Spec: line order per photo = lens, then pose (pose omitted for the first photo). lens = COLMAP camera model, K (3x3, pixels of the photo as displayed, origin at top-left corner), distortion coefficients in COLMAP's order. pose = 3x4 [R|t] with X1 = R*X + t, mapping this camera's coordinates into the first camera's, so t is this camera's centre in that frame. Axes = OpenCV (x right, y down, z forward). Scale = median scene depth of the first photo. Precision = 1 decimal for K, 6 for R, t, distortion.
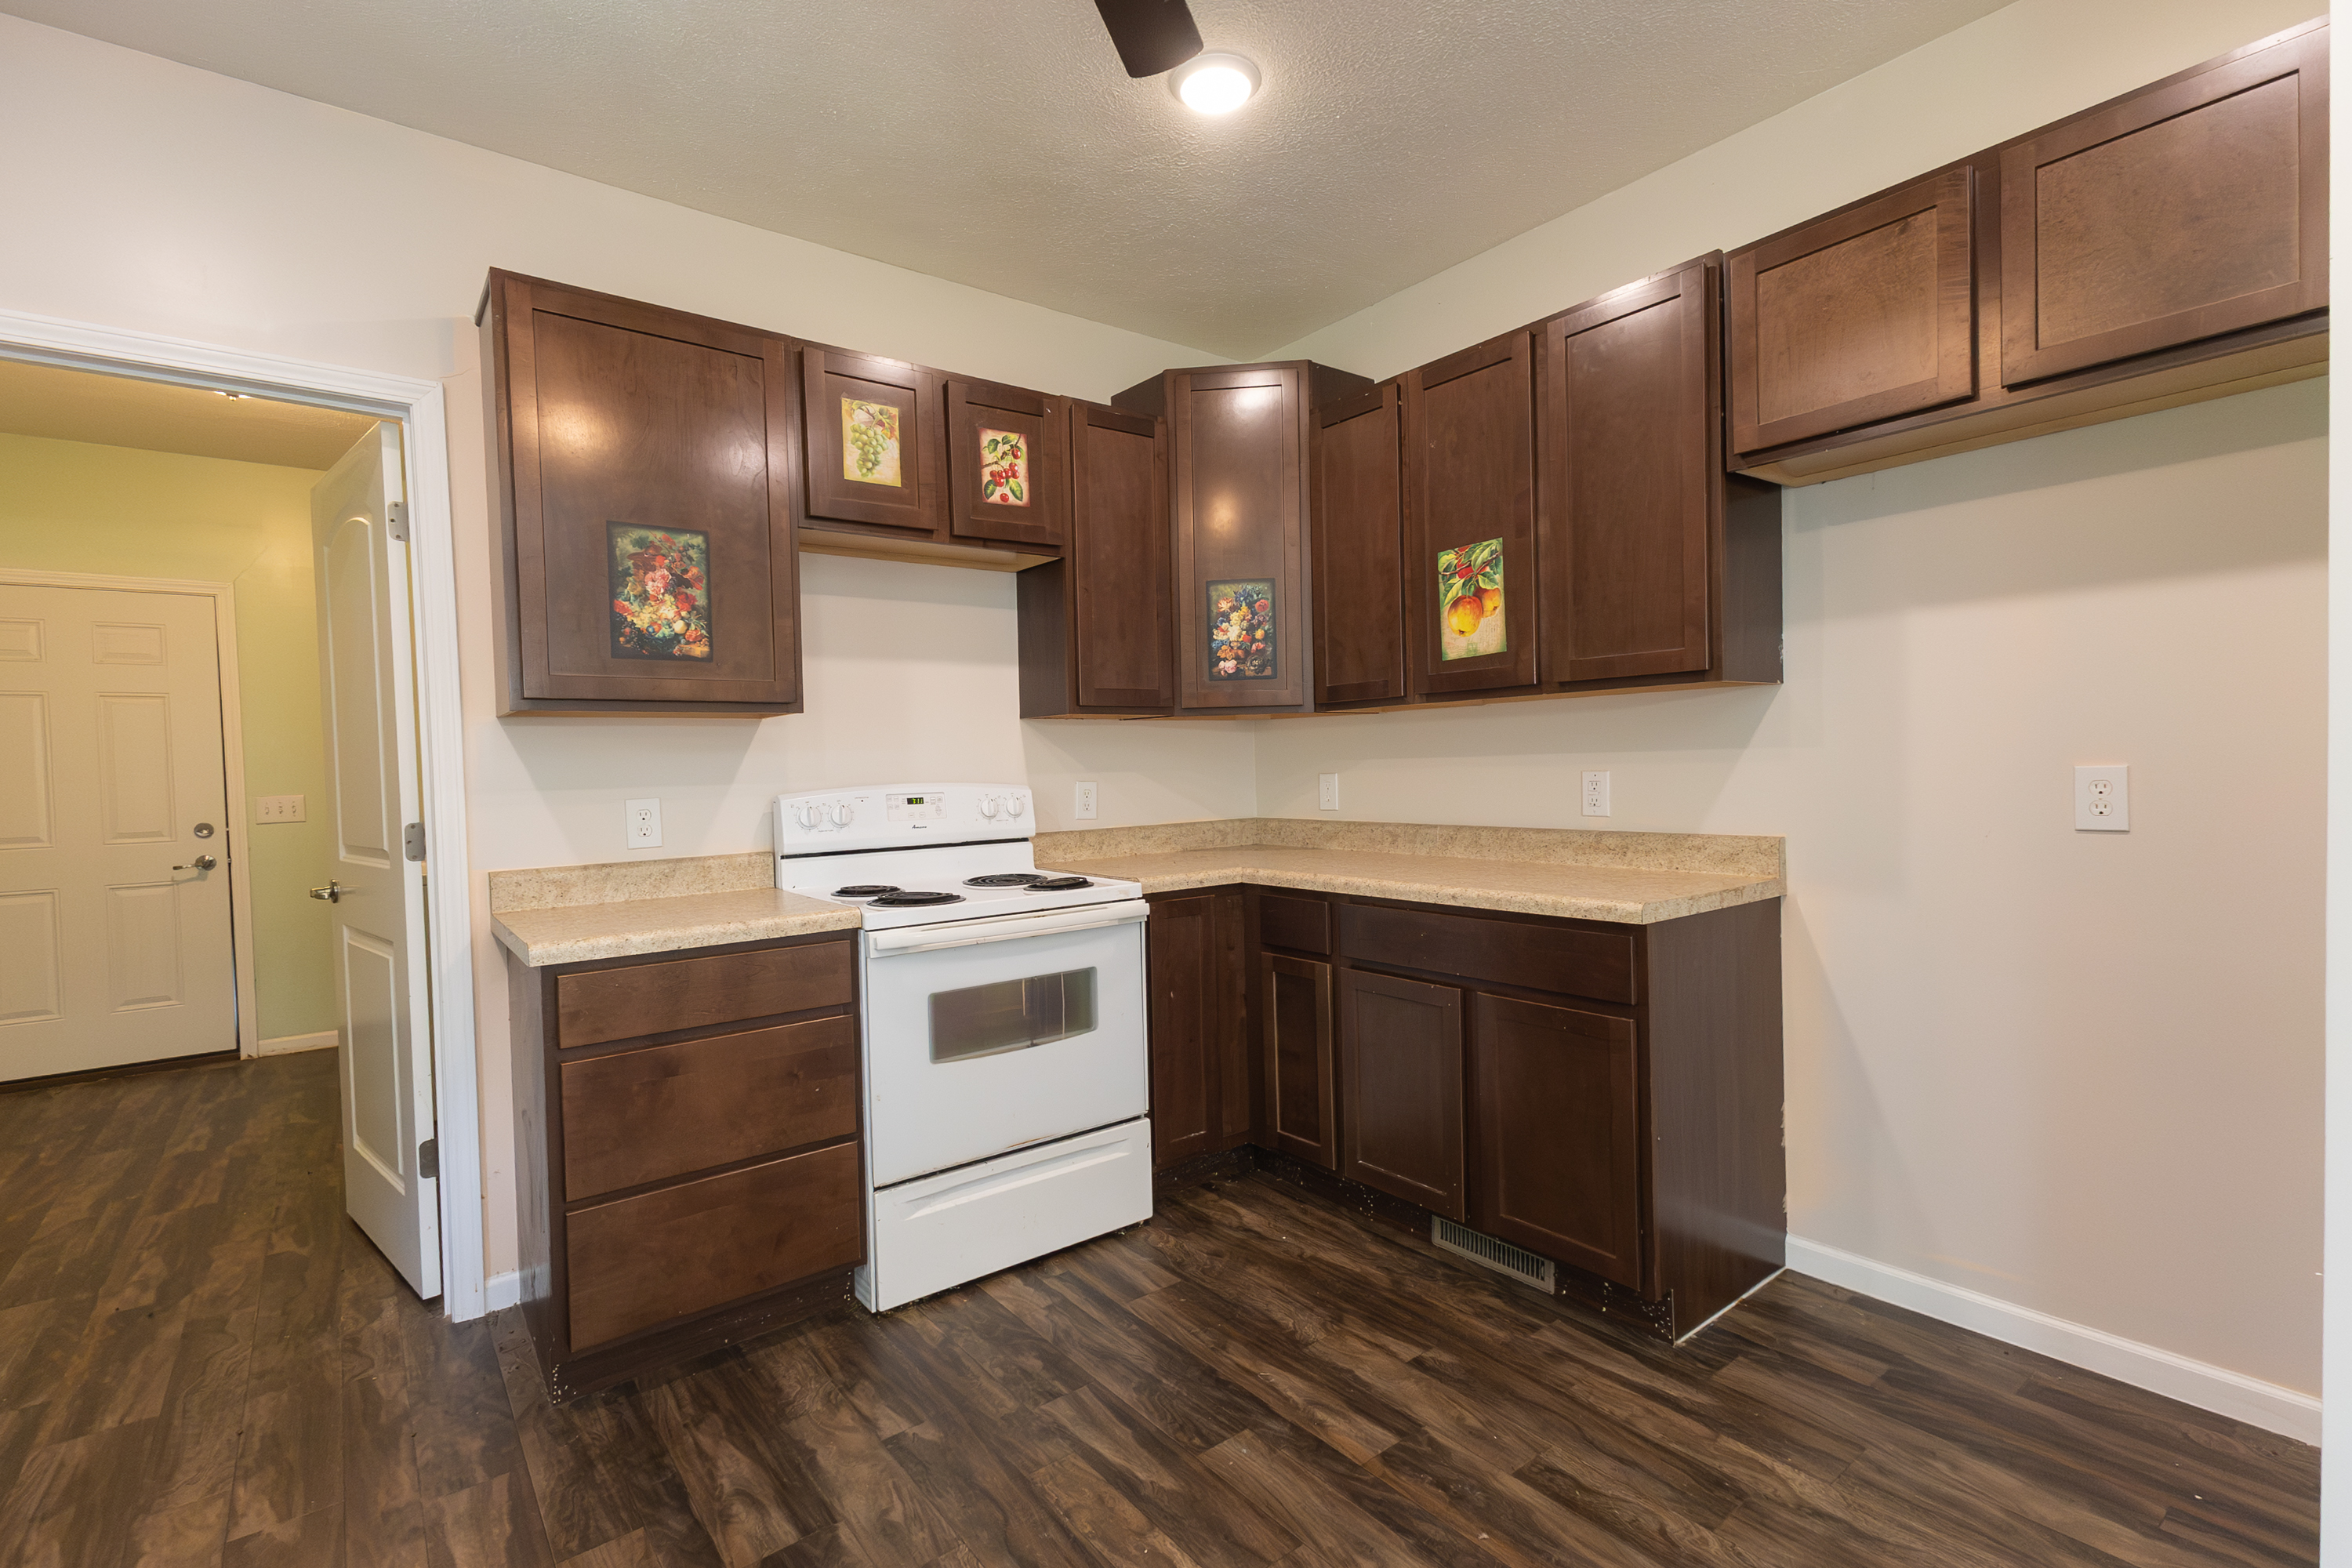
lens RADIAL K [[1074.5, 0, 1180.0], [0, 1074.5, 786.5], [0, 0, 1]] dist [0.027139, -0.007933]
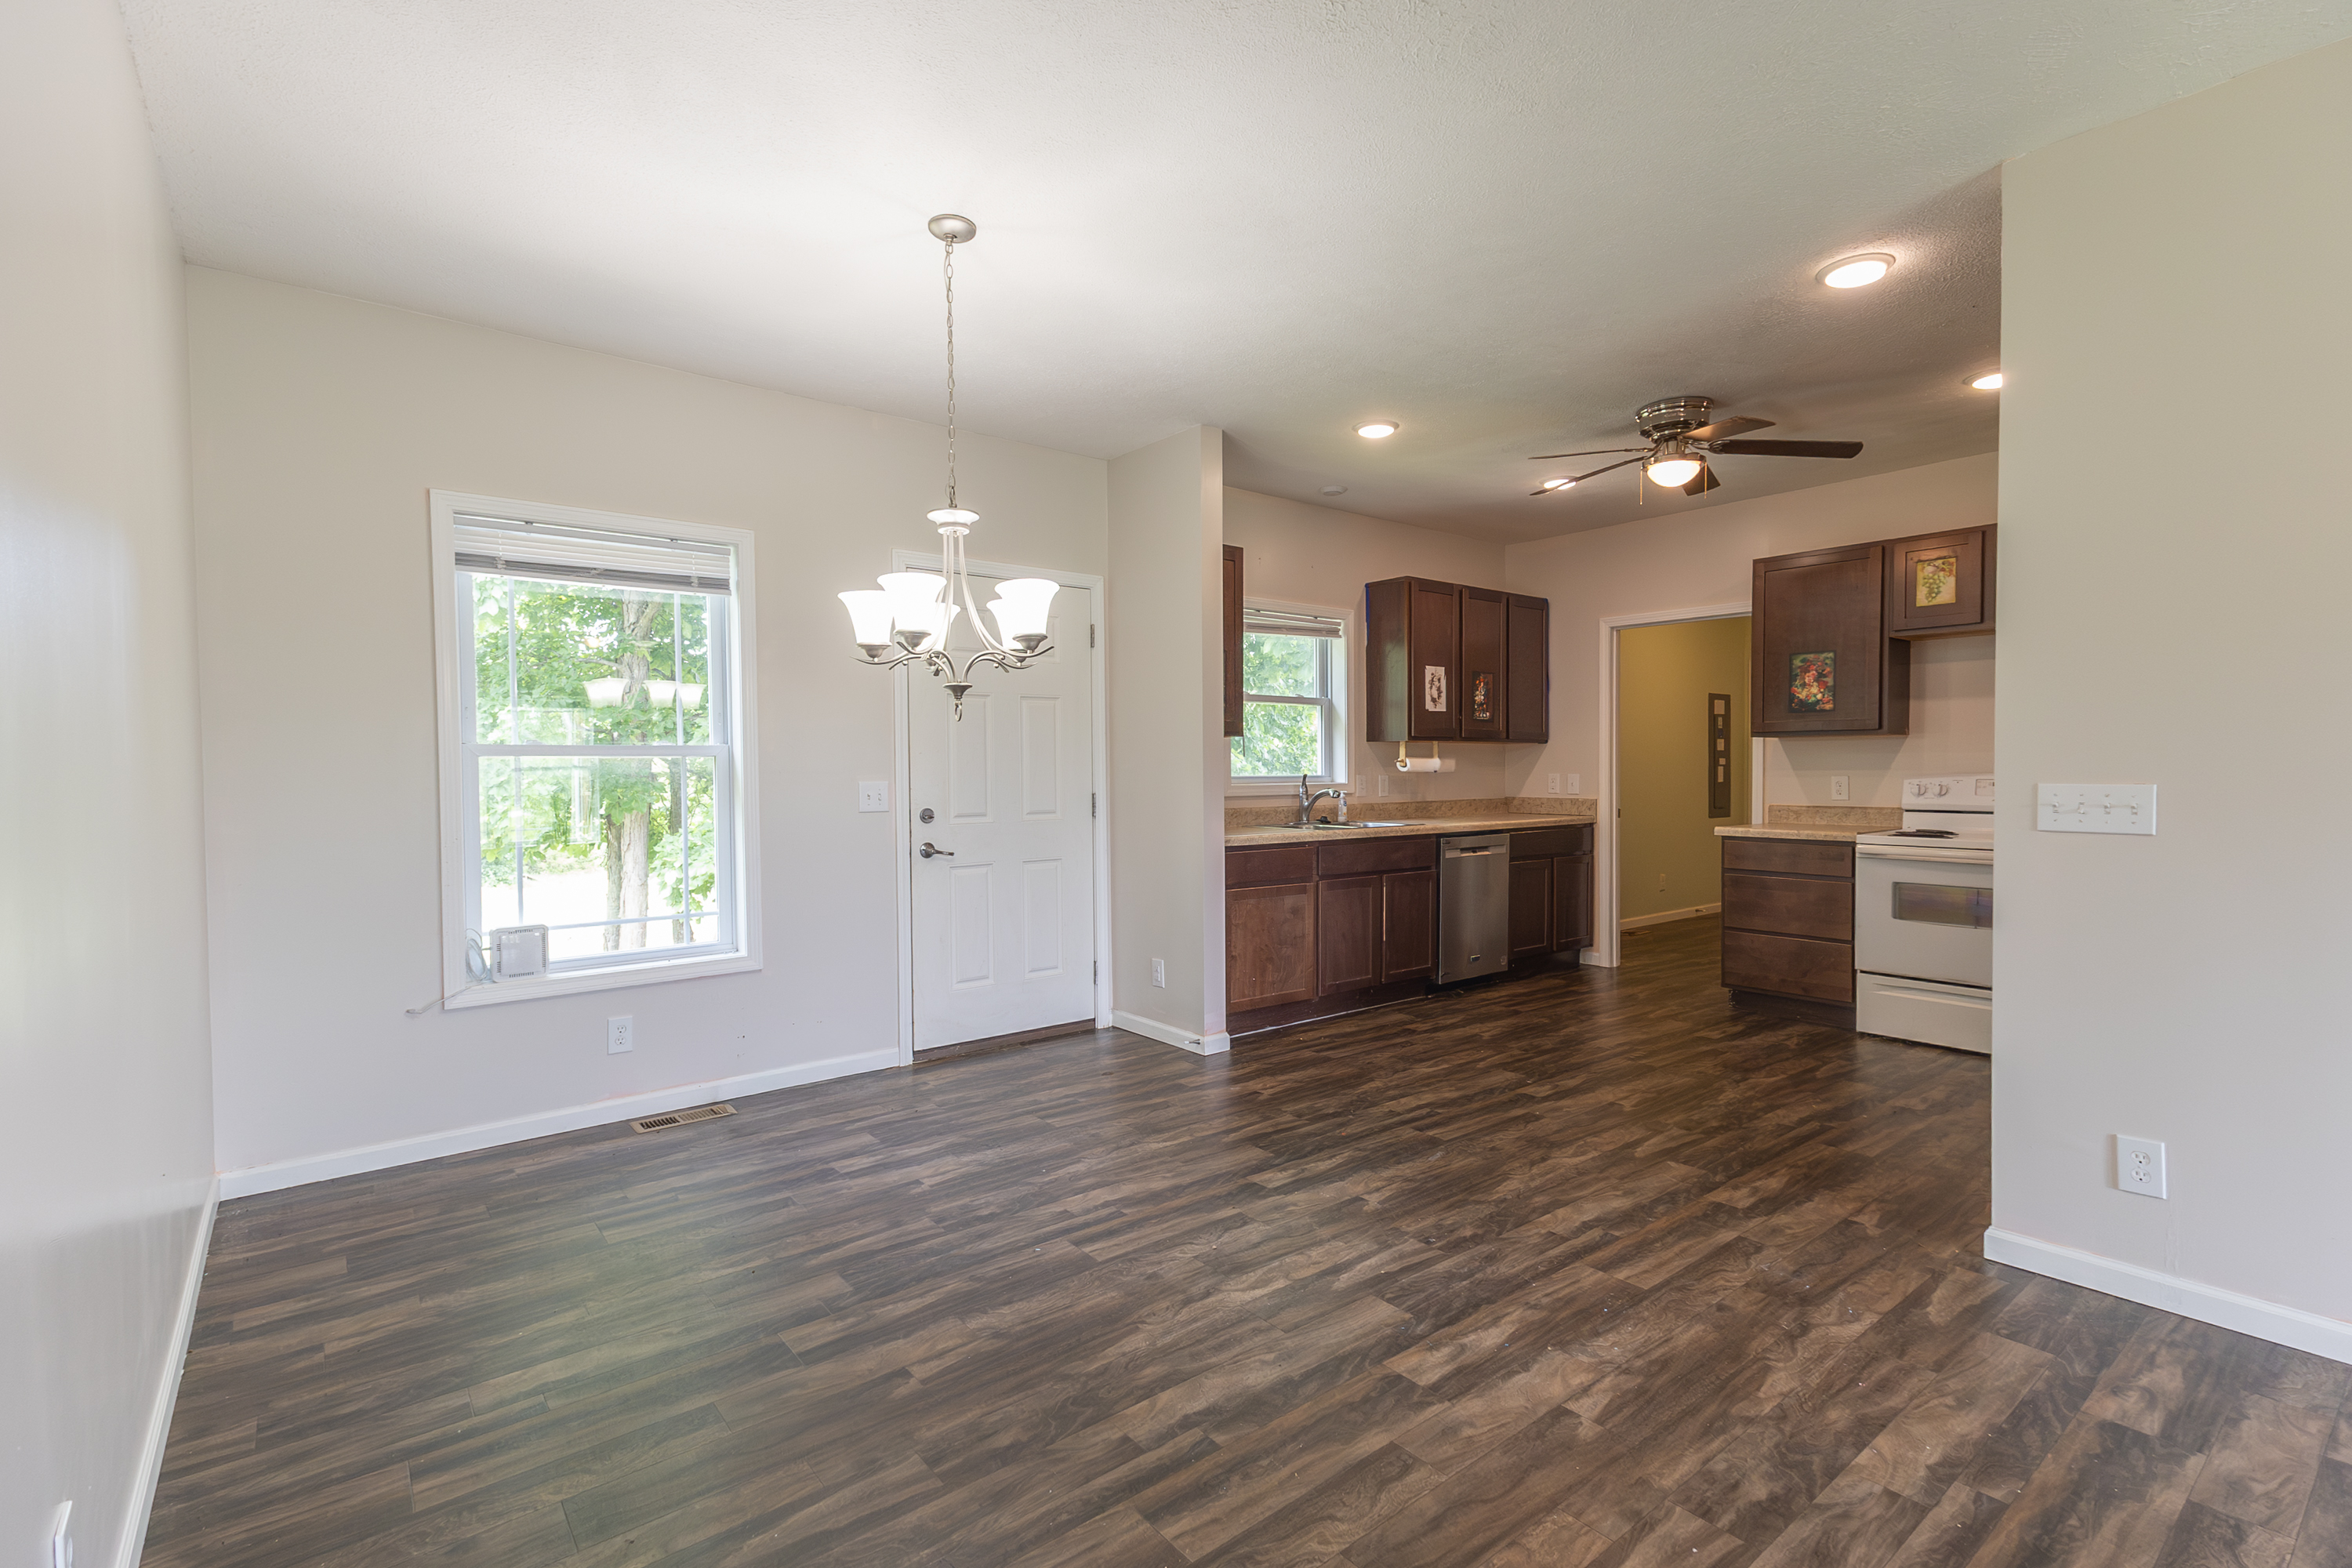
lens RADIAL K [[1074.5, 0, 1178.2], [0, 1074.5, 786.8], [0, 0, 1]] dist [0.027139, -0.007933]
pose [[0.012525, 0.044916, -0.998912, 1.678334], [-0.019507, 0.998811, 0.044667, -0.038859], [0.999731, 0.018926, 0.013386, -0.304361]]
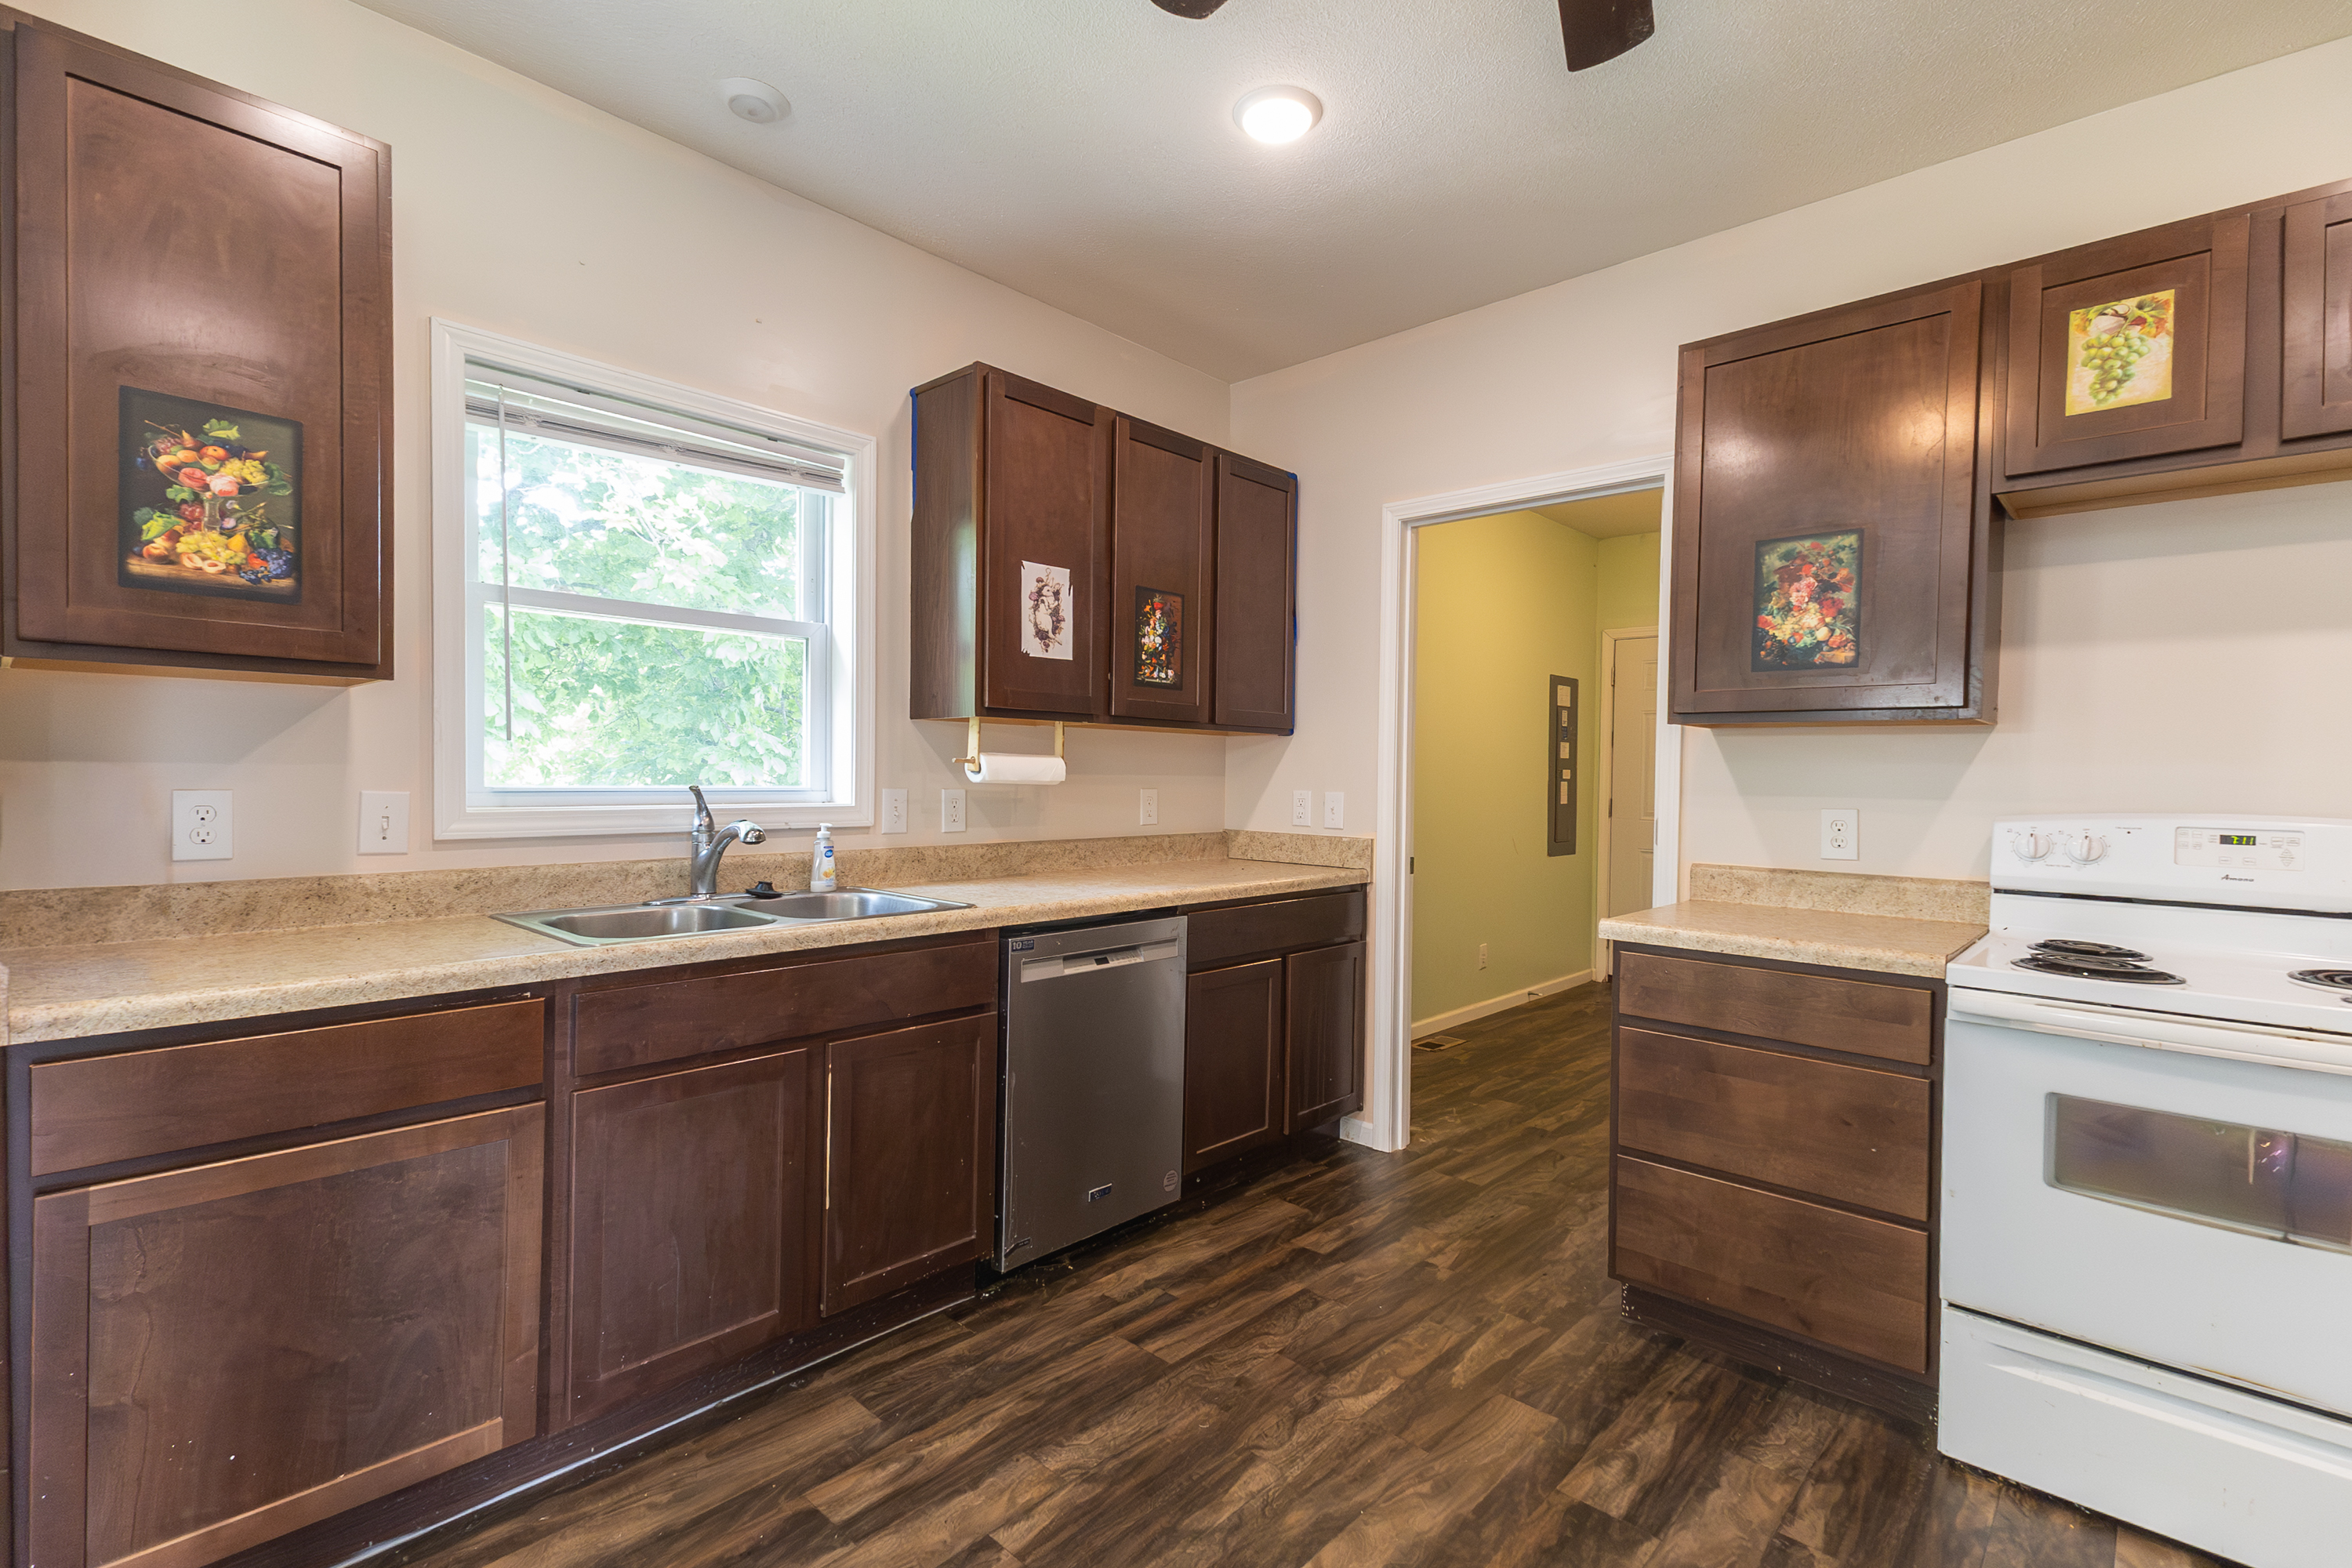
lens RADIAL K [[1074.5, 0, 1176.3], [0, 1074.5, 787.3], [0, 0, 1]] dist [0.027139, -0.007933]
pose [[0.156730, 0.043073, -0.986702, 0.411654], [-0.042238, 0.998427, 0.036876, -0.021199], [0.986738, 0.035897, 0.158303, 0.273732]]
